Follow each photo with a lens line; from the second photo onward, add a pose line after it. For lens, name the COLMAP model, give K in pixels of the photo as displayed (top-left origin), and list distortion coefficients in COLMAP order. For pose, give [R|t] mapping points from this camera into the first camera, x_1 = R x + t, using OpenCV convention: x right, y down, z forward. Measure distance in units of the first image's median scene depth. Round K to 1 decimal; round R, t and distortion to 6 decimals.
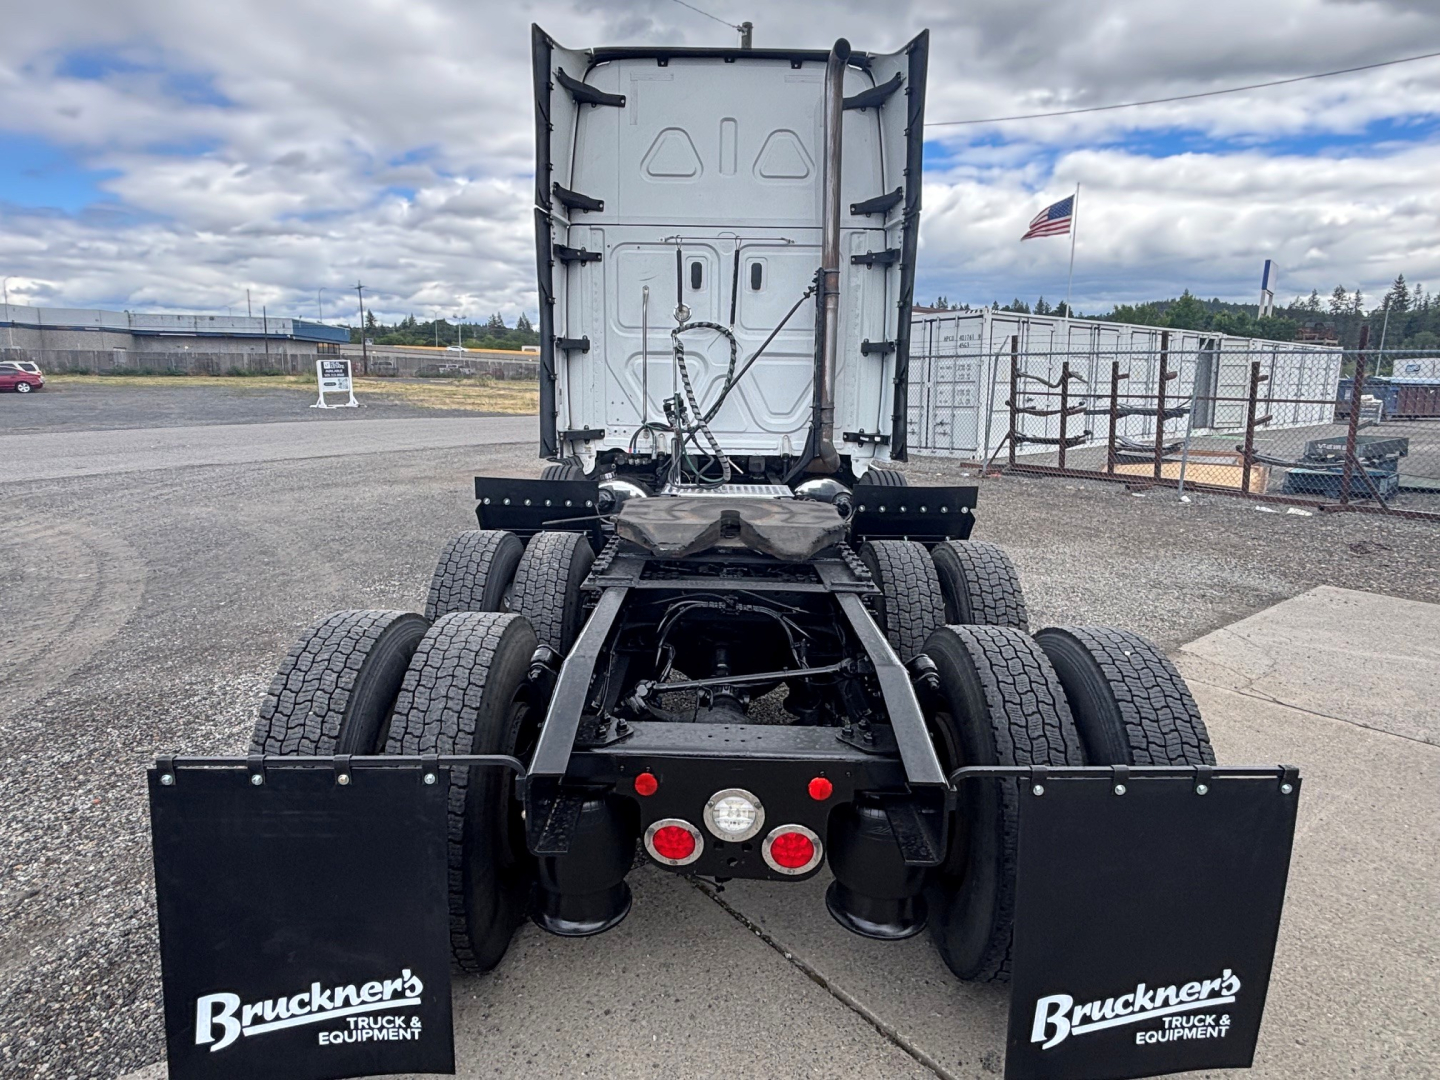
lens RADIAL K [[857.5, 0, 709.1], [0, 857.5, 527.8], [0, 0, 1]] dist [0.007293, 0.001740]
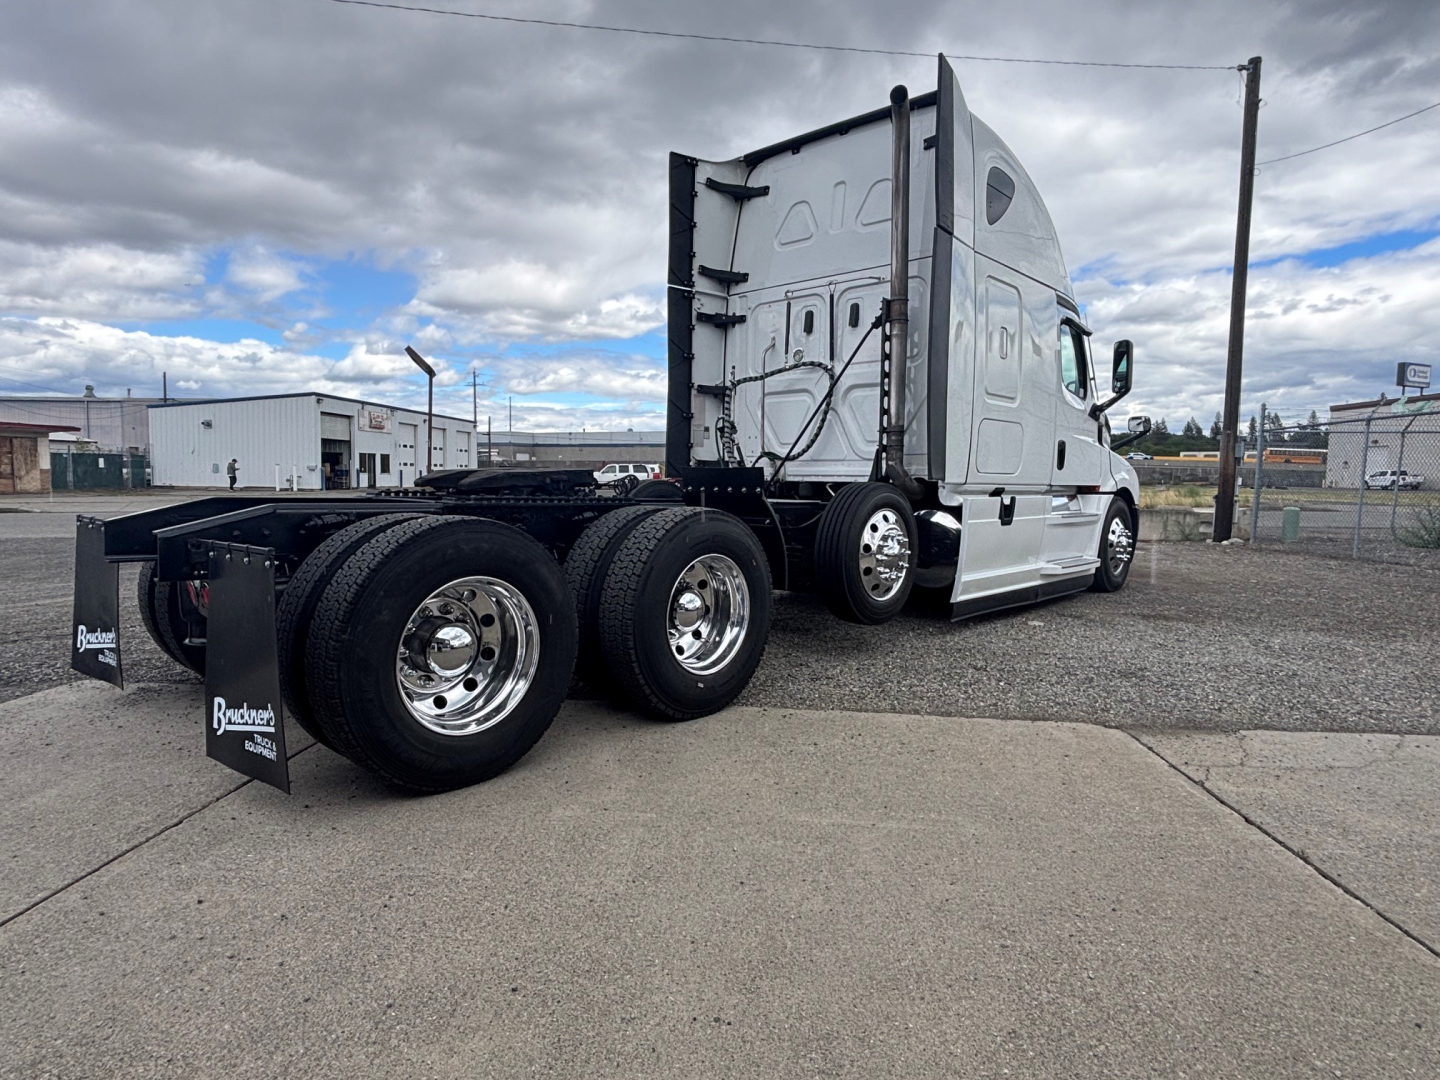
lens RADIAL K [[857.5, 0, 712.7], [0, 857.5, 539.7], [0, 0, 1]] dist [0.007293, 0.001740]
pose [[0.731943, 0.048339, -0.679649, 0.682459], [-0.126807, 0.989718, -0.066172, 0.079216], [0.669462, 0.134619, 0.730546, 0.130066]]
